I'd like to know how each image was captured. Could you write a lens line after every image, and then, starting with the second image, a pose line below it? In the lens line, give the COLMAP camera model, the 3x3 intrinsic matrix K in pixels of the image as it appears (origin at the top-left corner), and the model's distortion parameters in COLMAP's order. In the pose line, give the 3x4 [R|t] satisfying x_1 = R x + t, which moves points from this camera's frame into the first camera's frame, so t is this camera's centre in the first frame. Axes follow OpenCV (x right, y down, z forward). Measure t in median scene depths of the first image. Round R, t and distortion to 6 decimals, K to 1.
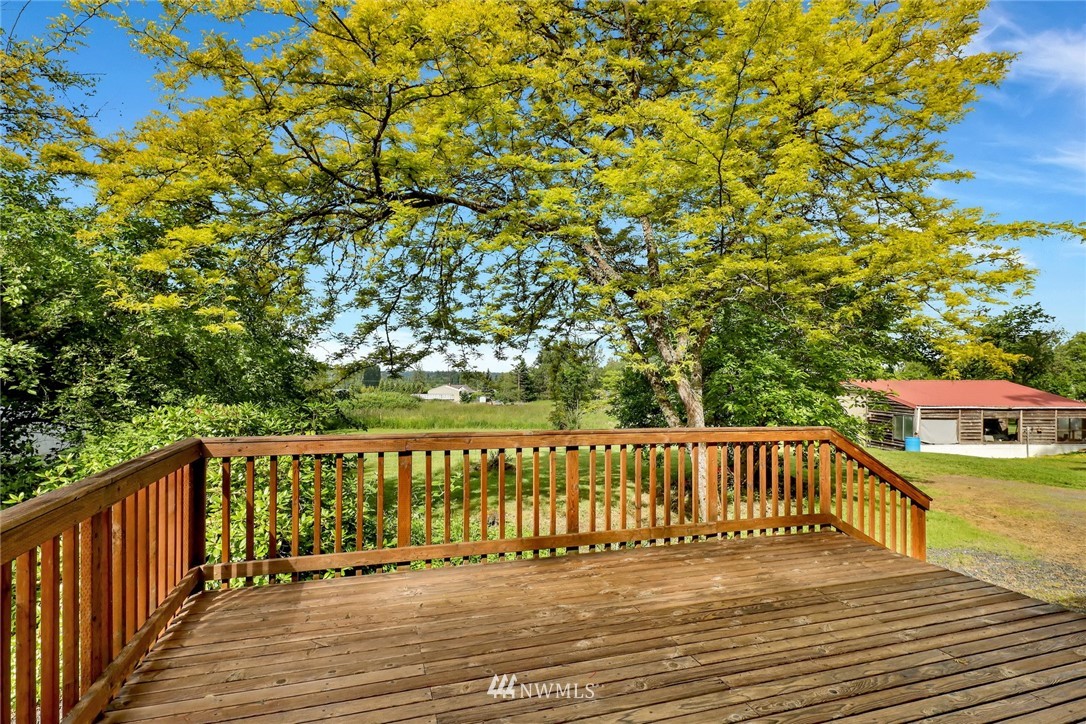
lens RADIAL K [[533.8, 0, 543.1], [0, 533.8, 366.1], [0, 0, 1]] dist [0.015680, -0.005766]
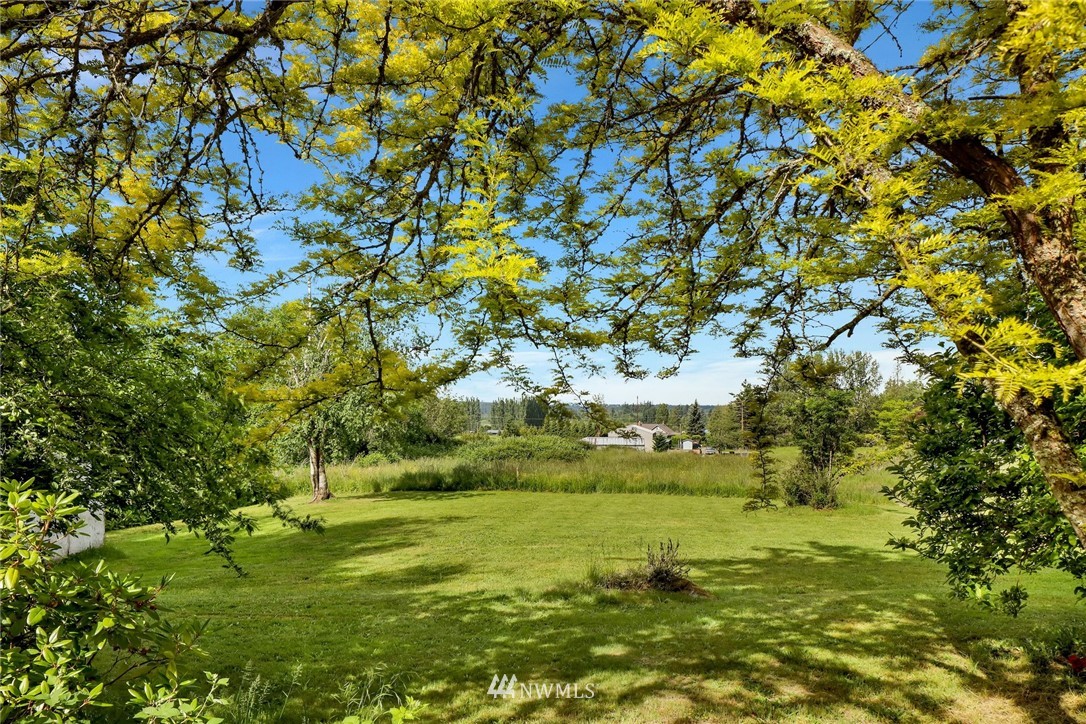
lens RADIAL K [[761.5, 0, 547.2], [0, 761.5, 397.2], [0, 0, 1]] dist [0.017789, 0.011029]
pose [[0.955942, -0.014130, -0.293214, 0.039422], [0.014222, 0.999897, -0.001819, 0.004457], [0.293210, -0.002432, 0.956045, 0.316558]]
